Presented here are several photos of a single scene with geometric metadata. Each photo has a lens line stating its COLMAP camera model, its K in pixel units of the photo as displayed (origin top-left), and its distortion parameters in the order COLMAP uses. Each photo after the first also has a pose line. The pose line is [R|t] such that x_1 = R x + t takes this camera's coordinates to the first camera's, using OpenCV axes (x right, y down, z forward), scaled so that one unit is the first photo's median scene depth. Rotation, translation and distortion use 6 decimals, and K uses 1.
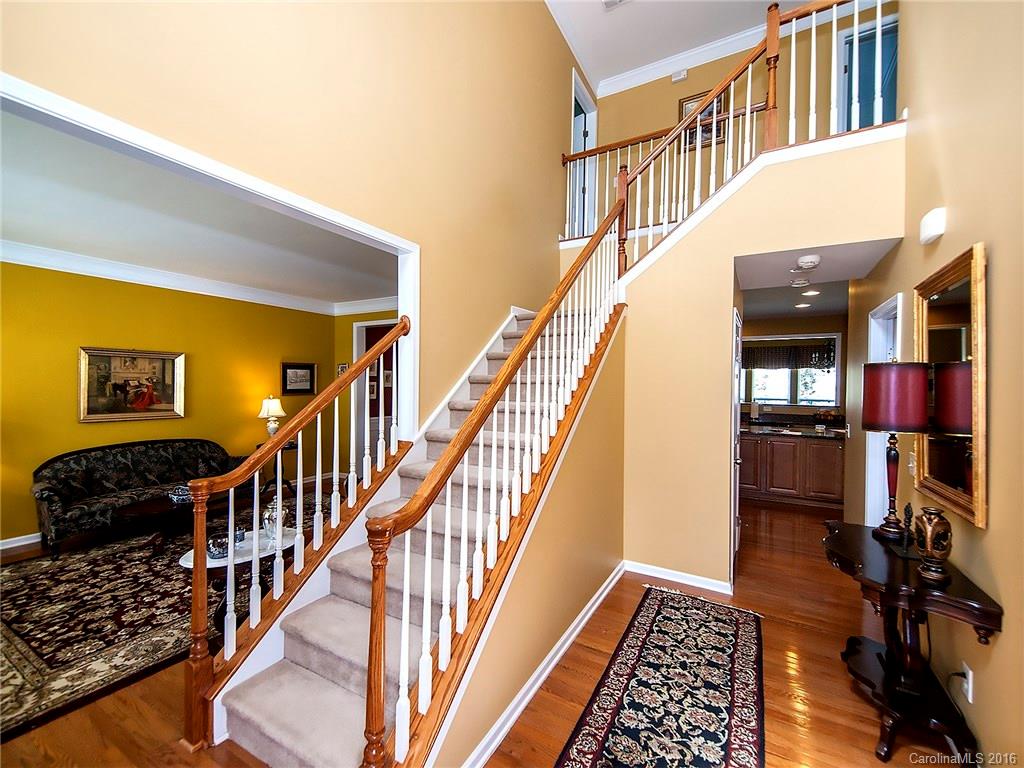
lens RADIAL K [[418.7, 0, 511.1], [0, 418.7, 389.8], [0, 0, 1]] dist [-0.008555, -0.000854]
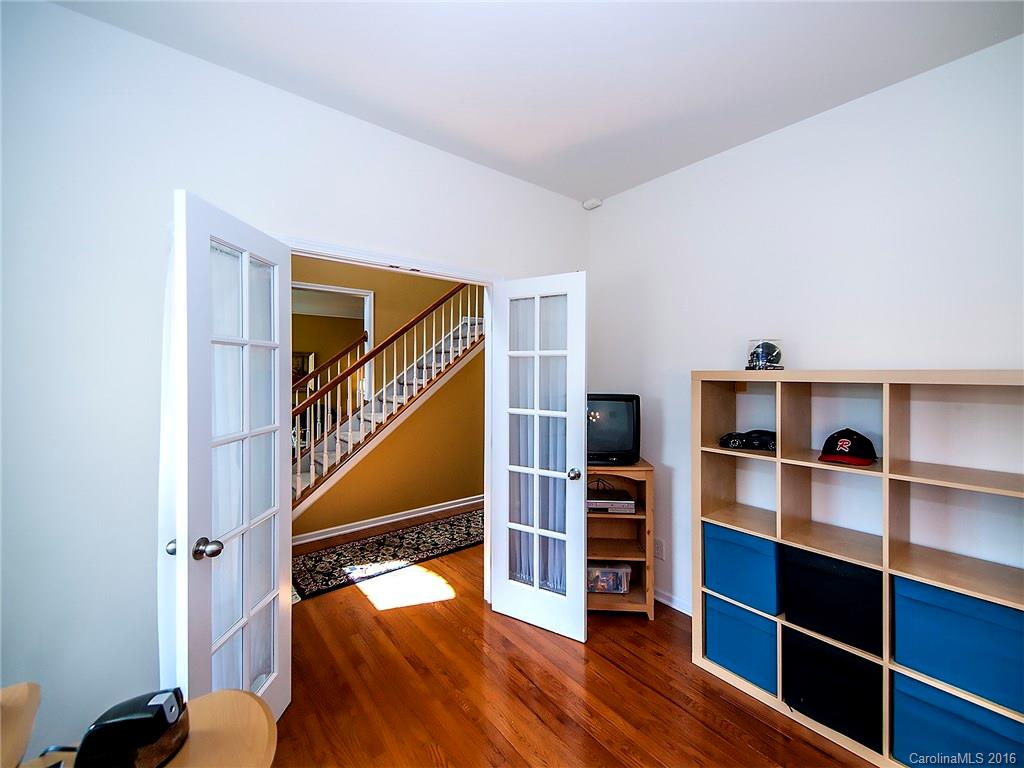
lens RADIAL K [[418.7, 0, 515.2], [0, 418.7, 374.3], [0, 0, 1]] dist [-0.008555, -0.000854]
pose [[0.933005, -0.010868, -0.359698, 1.280729], [0.009356, 0.999939, -0.005942, 0.036434], [0.359741, 0.002179, 0.933050, -0.584970]]
